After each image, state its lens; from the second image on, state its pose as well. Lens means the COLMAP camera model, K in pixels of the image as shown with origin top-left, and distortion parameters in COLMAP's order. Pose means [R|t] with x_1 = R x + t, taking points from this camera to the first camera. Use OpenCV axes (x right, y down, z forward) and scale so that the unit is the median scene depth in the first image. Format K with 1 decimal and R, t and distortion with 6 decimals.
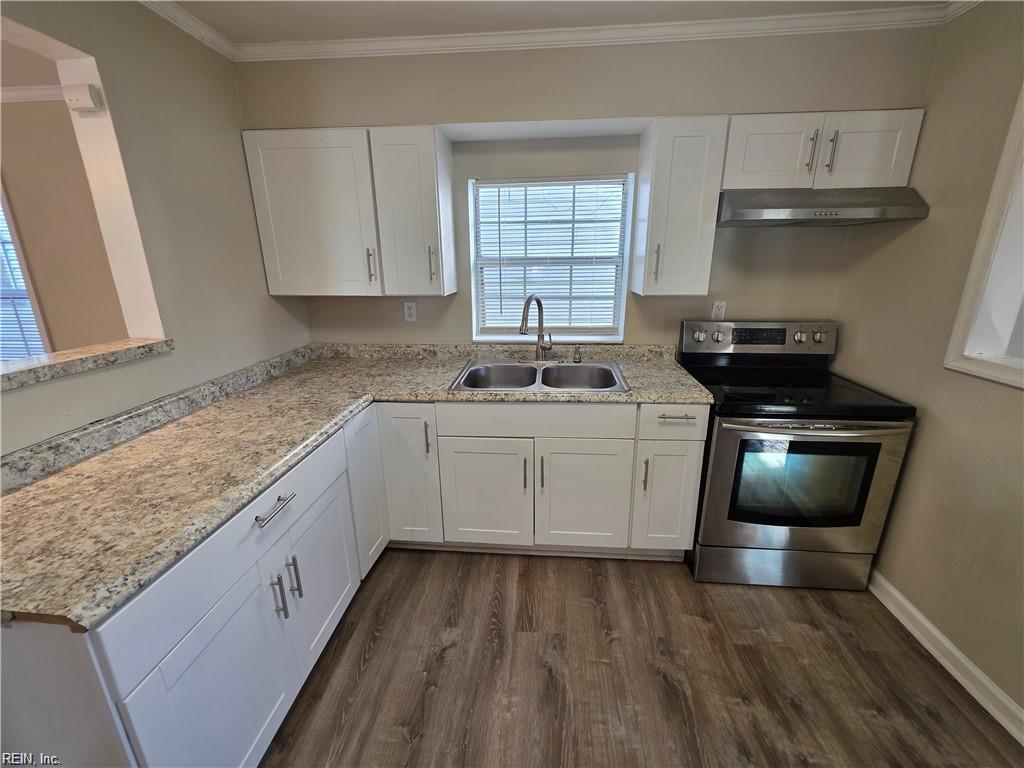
lens RADIAL K [[408.2, 0, 516.8], [0, 408.2, 373.6], [0, 0, 1]] dist [0.000541, -0.000303]
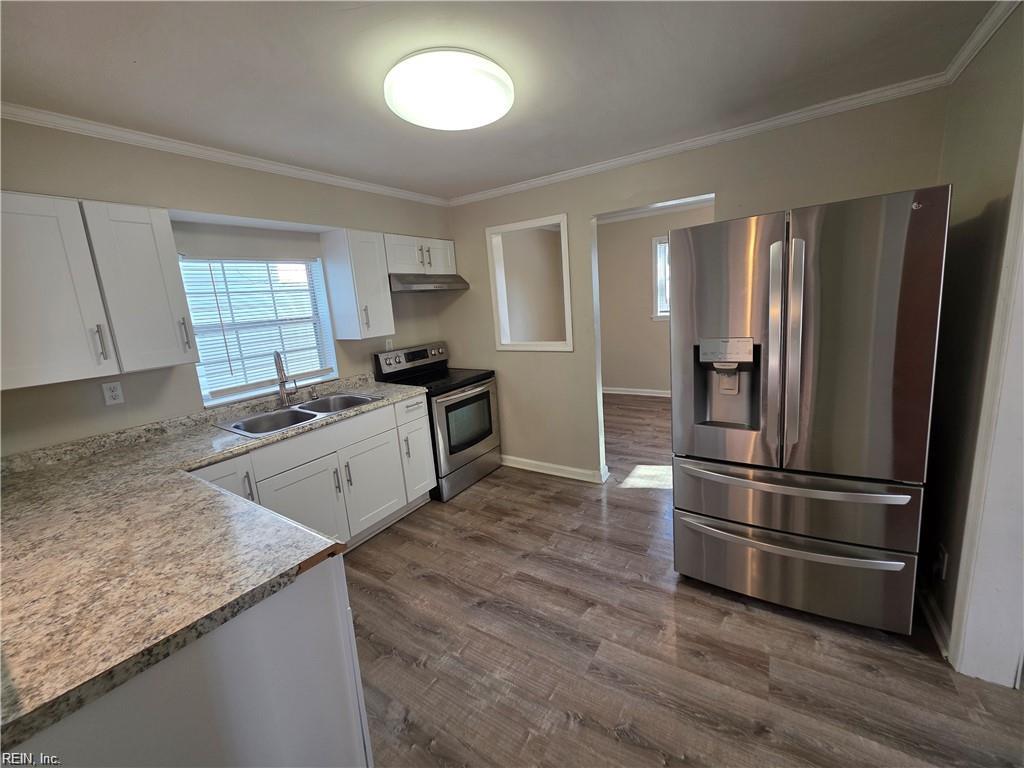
lens RADIAL K [[408.2, 0, 516.8], [0, 408.2, 373.6], [0, 0, 1]] dist [0.000541, -0.000303]
pose [[0.478896, -0.186356, 0.857864, -0.783463], [0.303343, 0.952143, 0.037498, 0.047923], [-0.823797, 0.242269, 0.512507, -0.214700]]
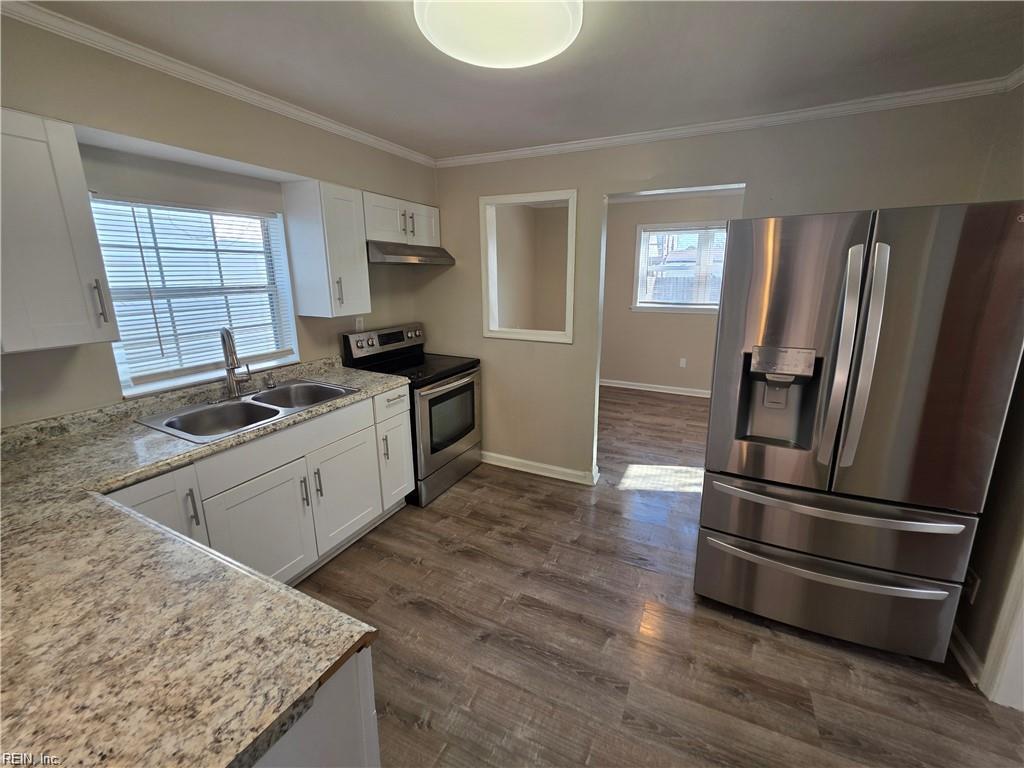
lens RADIAL K [[412.2, 0, 520.7], [0, 412.2, 371.2], [0, 0, 1]] dist [0.002821, -0.002227]
pose [[0.364047, -0.207077, 0.908069, -0.710342], [0.249859, 0.960946, 0.118966, -0.044145], [-0.897240, 0.183580, 0.401569, 0.018416]]
